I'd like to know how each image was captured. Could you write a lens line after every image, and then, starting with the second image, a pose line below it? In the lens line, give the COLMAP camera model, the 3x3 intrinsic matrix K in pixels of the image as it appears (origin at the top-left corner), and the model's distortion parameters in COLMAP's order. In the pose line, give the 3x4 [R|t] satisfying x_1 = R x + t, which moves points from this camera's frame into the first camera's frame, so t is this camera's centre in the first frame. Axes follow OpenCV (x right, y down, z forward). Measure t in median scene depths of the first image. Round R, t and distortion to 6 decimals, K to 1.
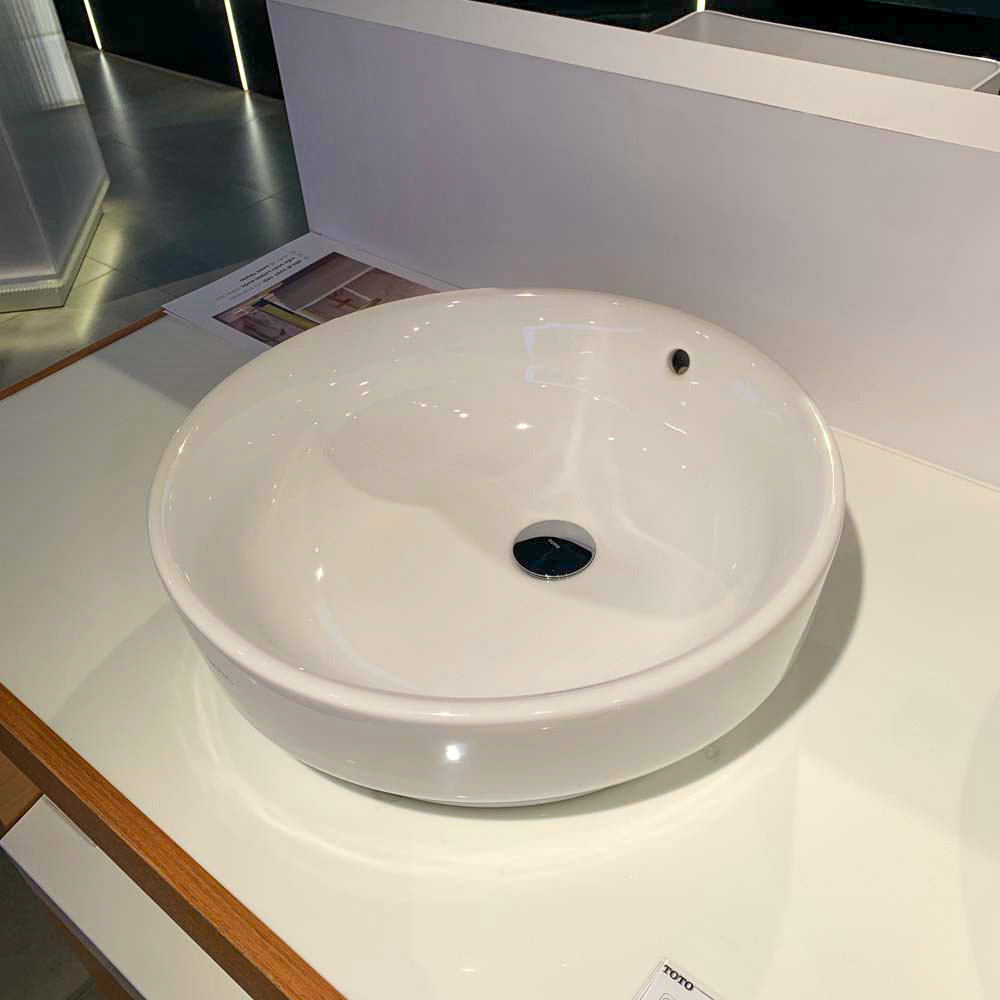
lens RADIAL K [[1022.3, 0, 497.2], [0, 1022.3, 500.5], [0, 0, 1]] dist [-0.015333, 0.000000]
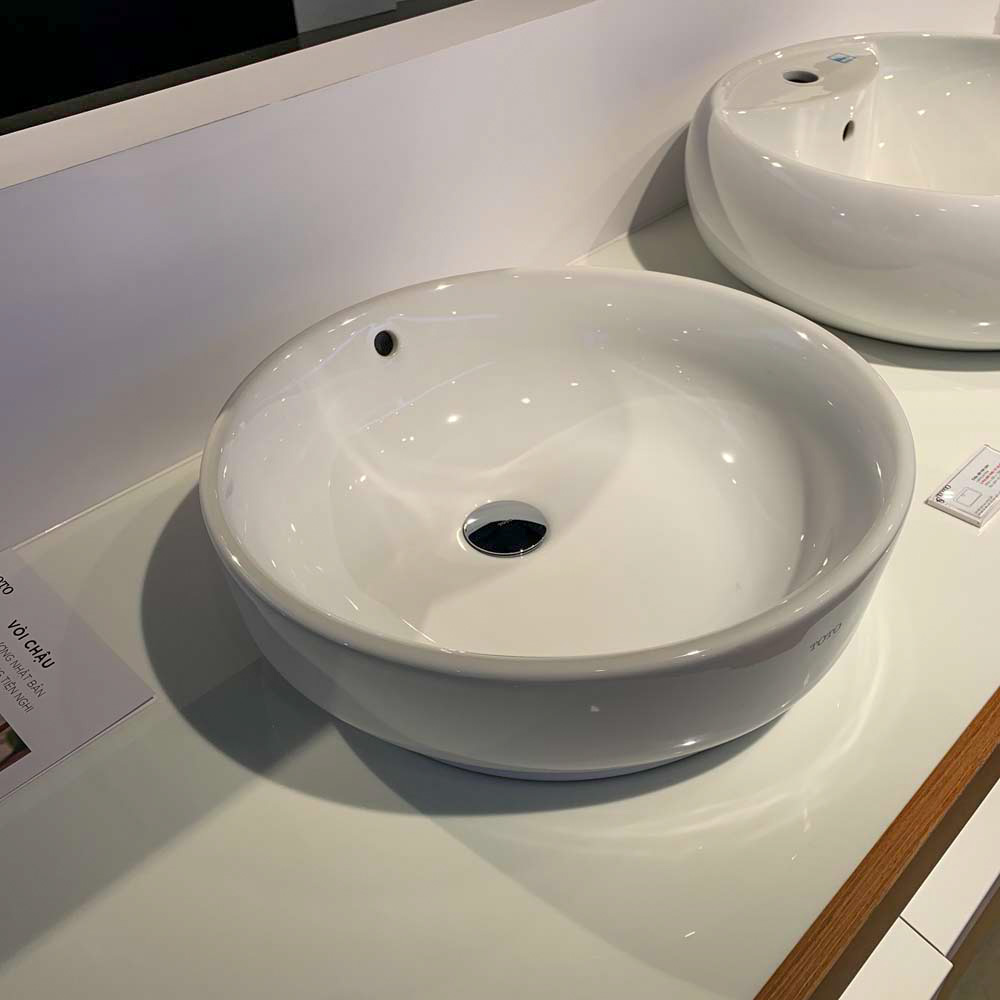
lens RADIAL K [[1022.3, 0, 495.4], [0, 1022.3, 501.0], [0, 0, 1]] dist [-0.015333, 0.000000]
pose [[0.094636, -0.573942, 0.813409, -0.681626], [0.673203, 0.638822, 0.372430, -0.319213], [-0.733377, 0.512344, 0.446835, 0.511829]]
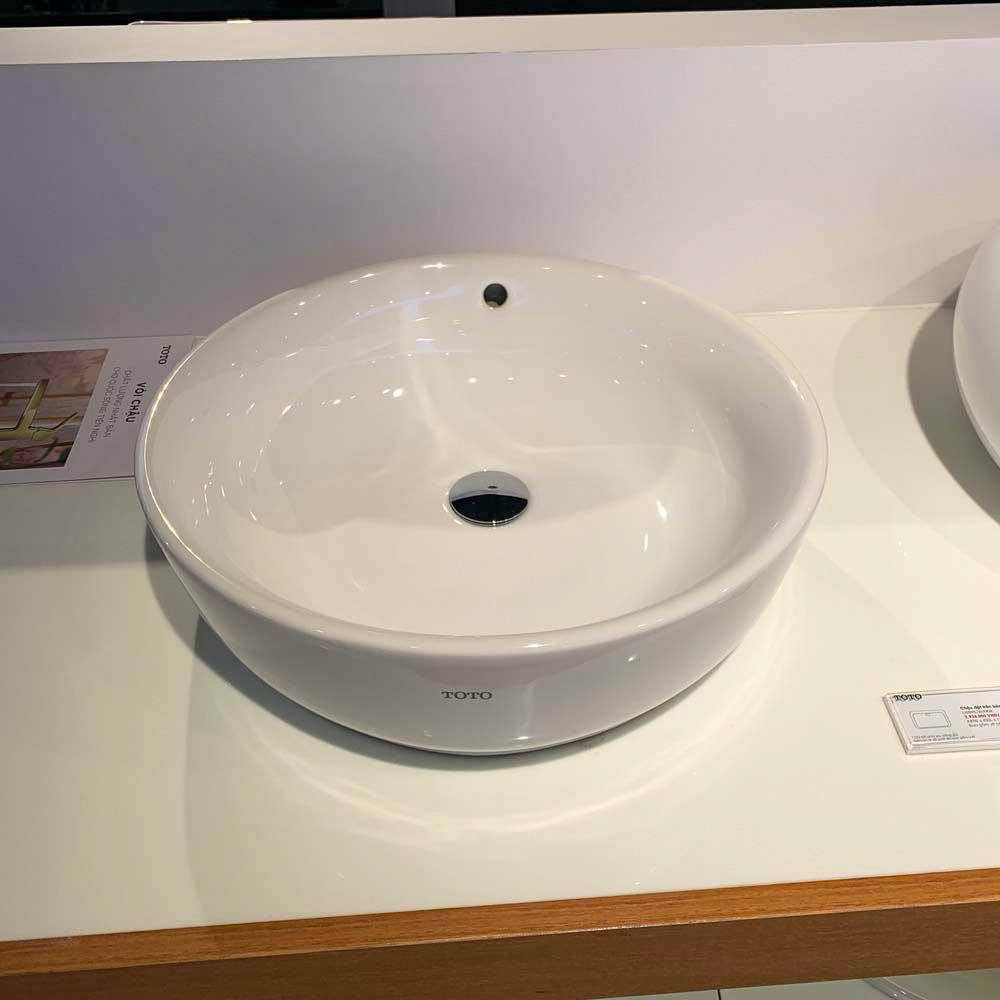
lens RADIAL K [[1022.3, 0, 504.2], [0, 1022.3, 492.6], [0, 0, 1]] dist [-0.015333, 0.000000]
pose [[0.716763, -0.403616, 0.568635, -0.481416], [0.419170, 0.901070, 0.111215, -0.060584], [-0.557268, 0.158640, 0.815037, 0.138998]]
